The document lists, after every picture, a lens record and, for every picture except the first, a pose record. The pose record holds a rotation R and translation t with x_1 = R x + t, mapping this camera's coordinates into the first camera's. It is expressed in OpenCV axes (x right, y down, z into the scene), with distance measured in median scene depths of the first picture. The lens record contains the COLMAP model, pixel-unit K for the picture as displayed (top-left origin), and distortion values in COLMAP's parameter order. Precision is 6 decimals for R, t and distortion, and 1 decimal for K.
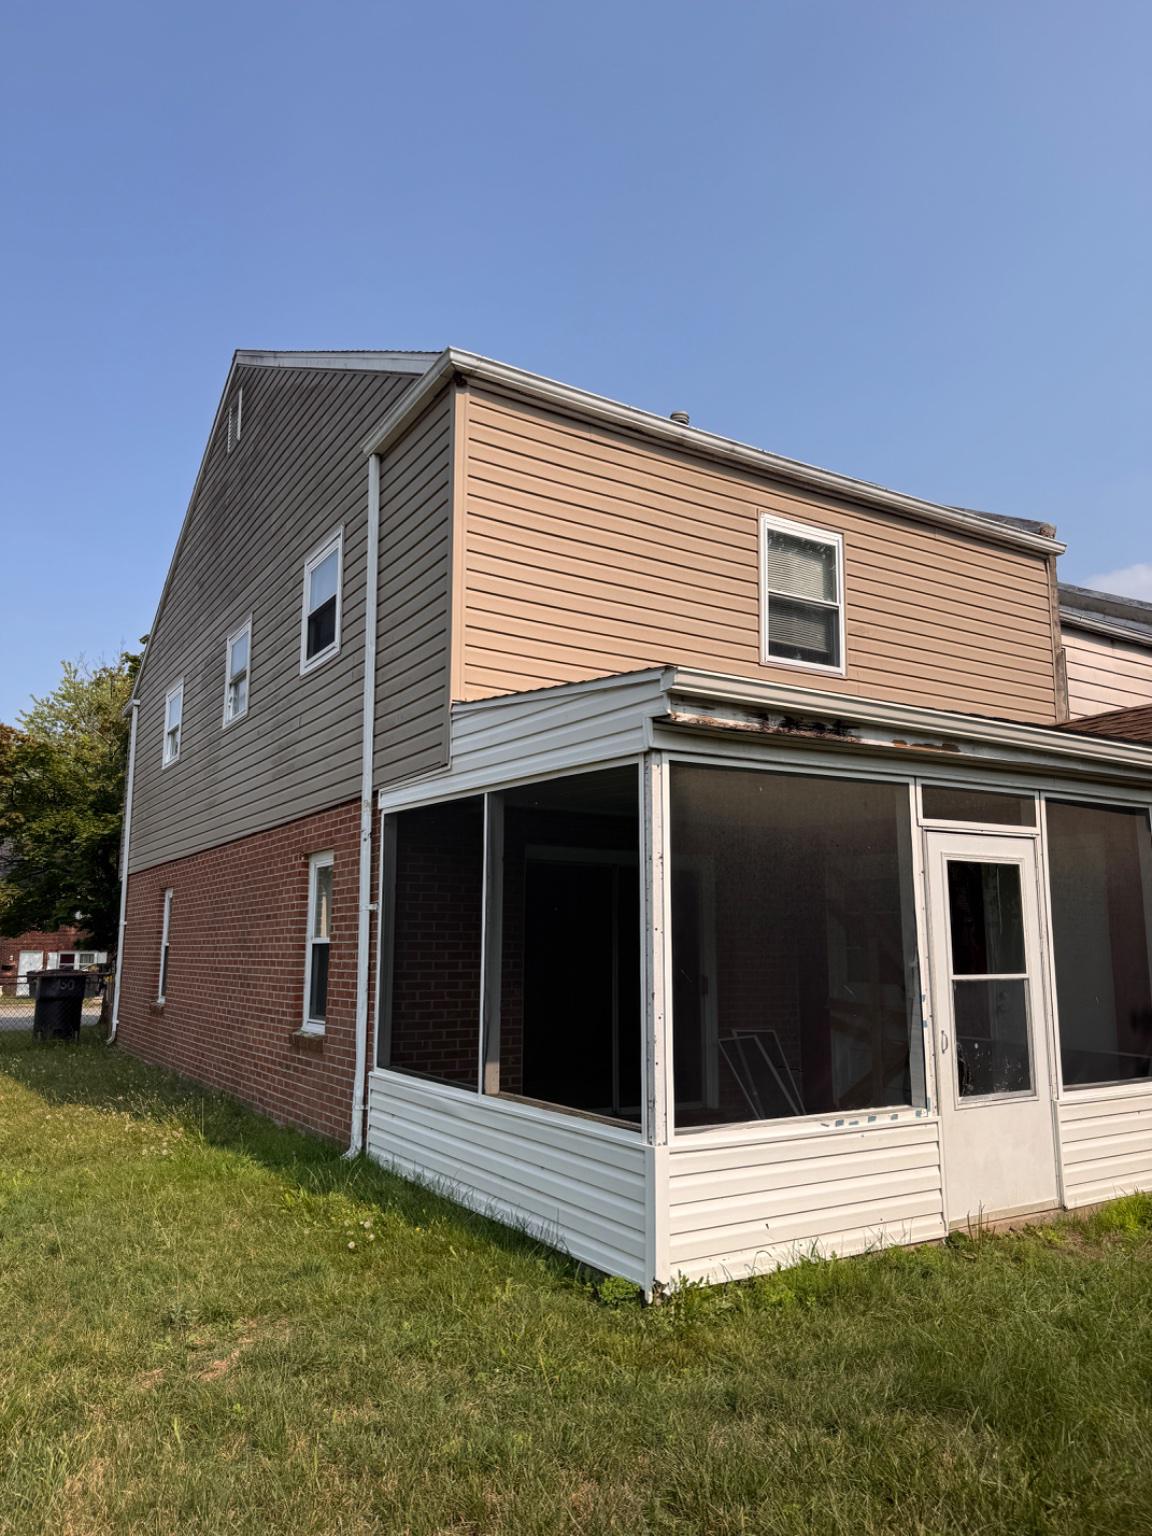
lens RADIAL K [[1073.7, 0, 575.6], [0, 1073.7, 773.2], [0, 0, 1]] dist [0.000749, -0.001757]
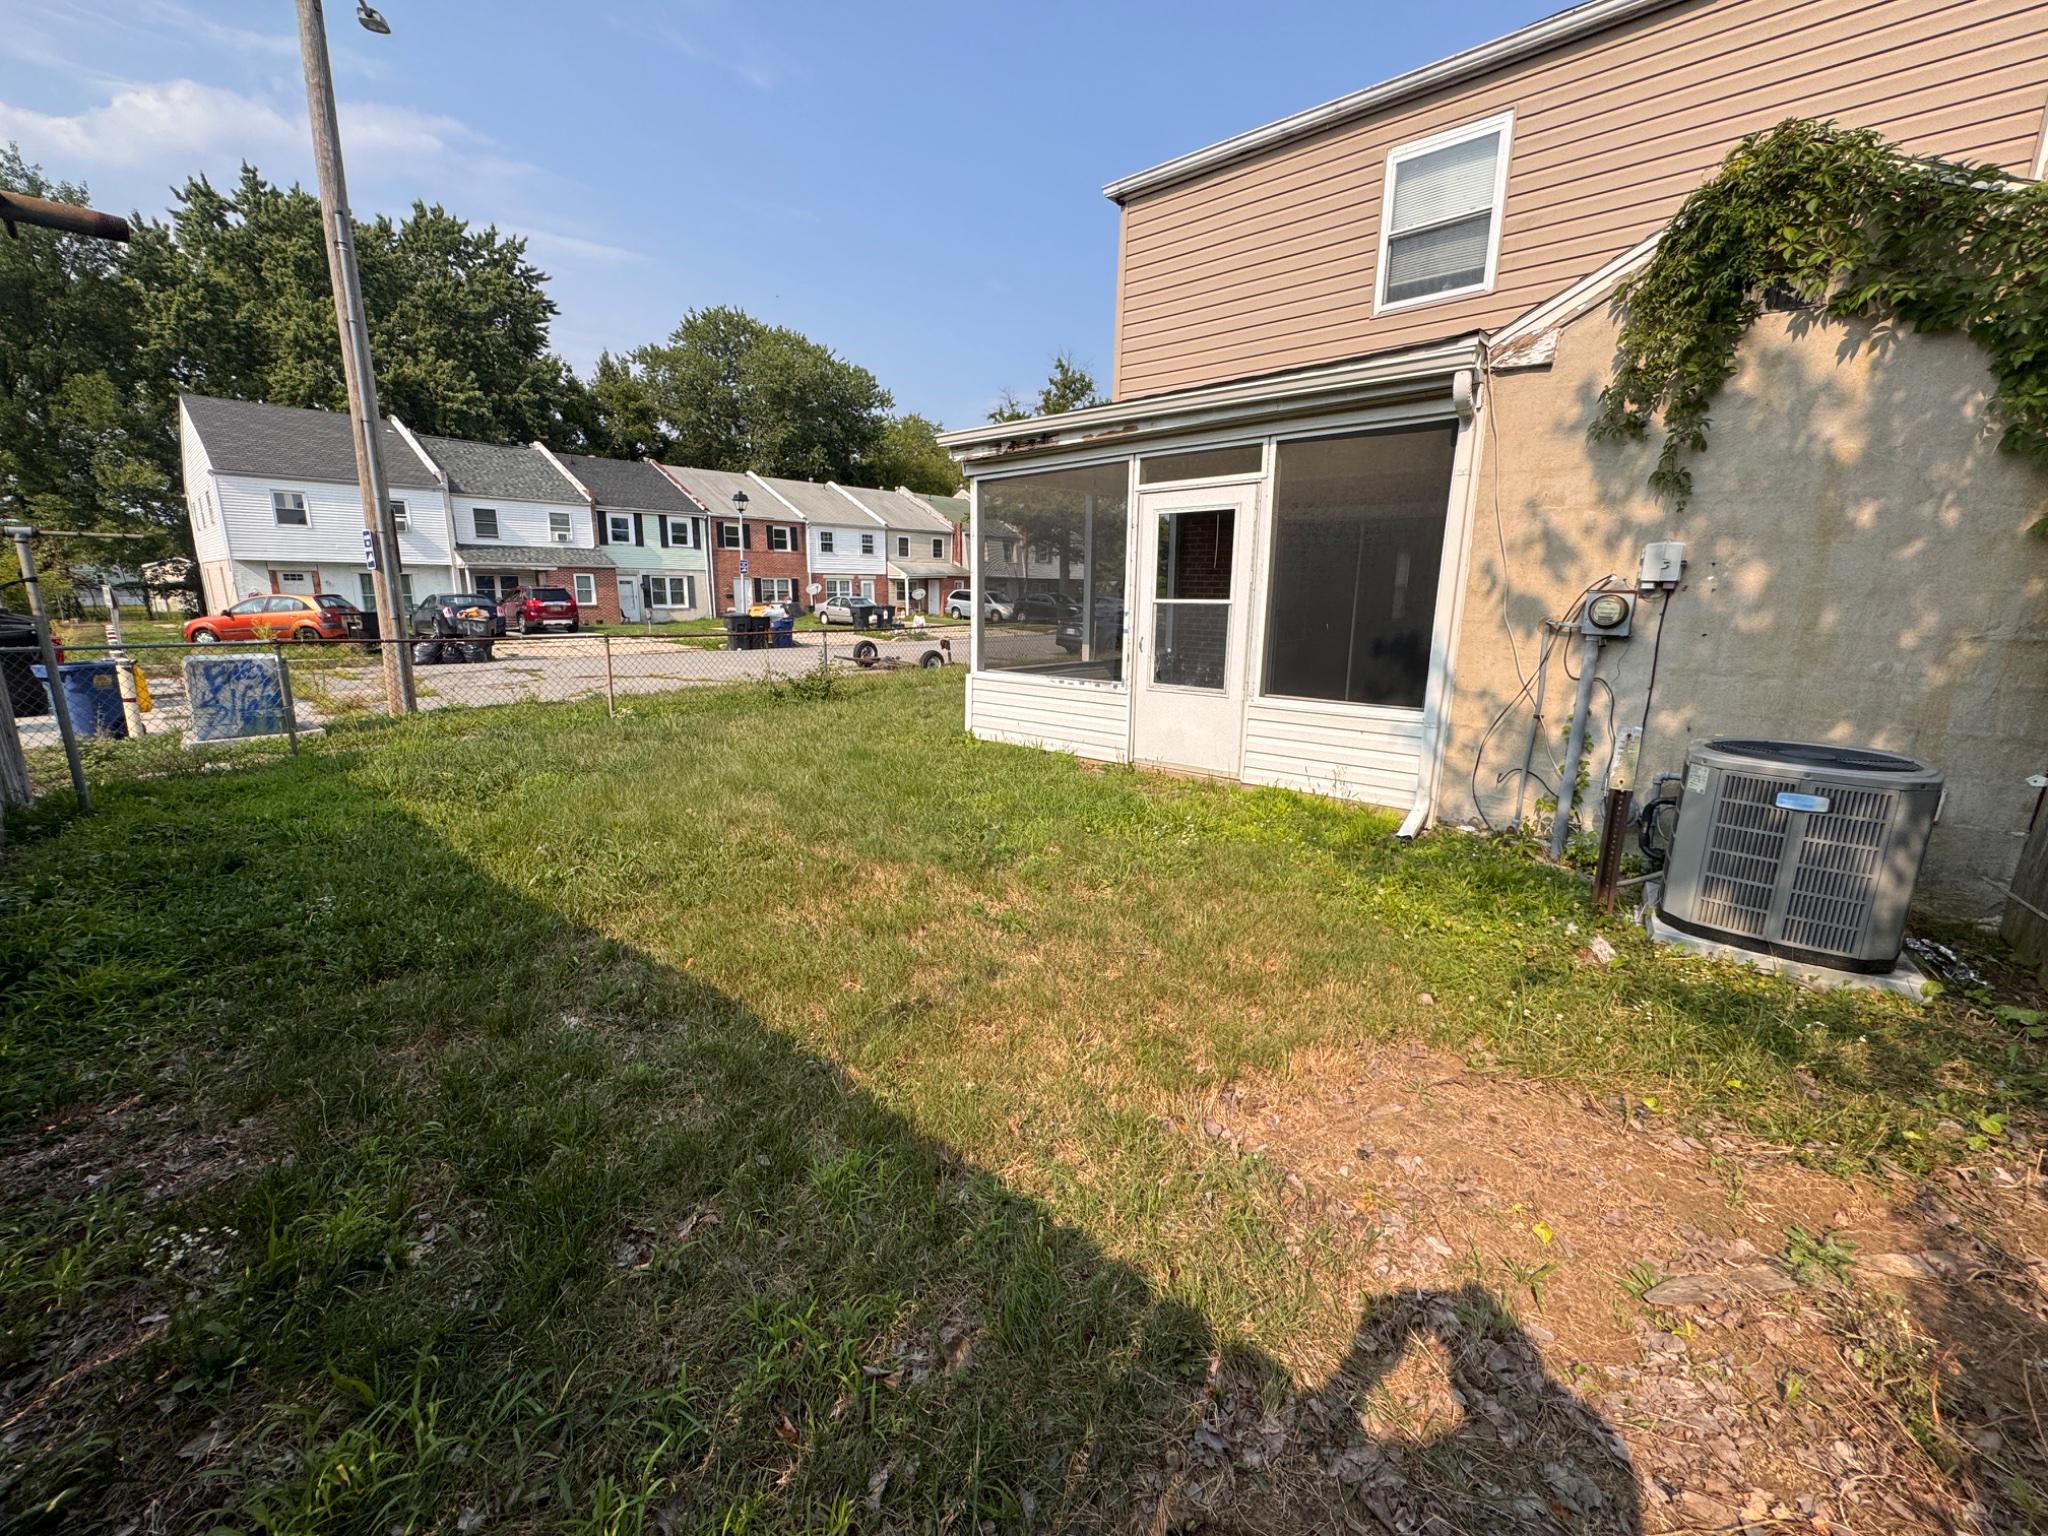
lens RADIAL K [[820.7, 0, 1017.6], [0, 820.7, 761.7], [0, 0, 1]] dist [-0.001633, -0.000277]
pose [[0.303848, 0.195926, -0.932357, 1.284837], [0.151365, 0.956268, 0.250279, 0.091925], [0.940620, -0.217173, 0.260903, 0.484970]]
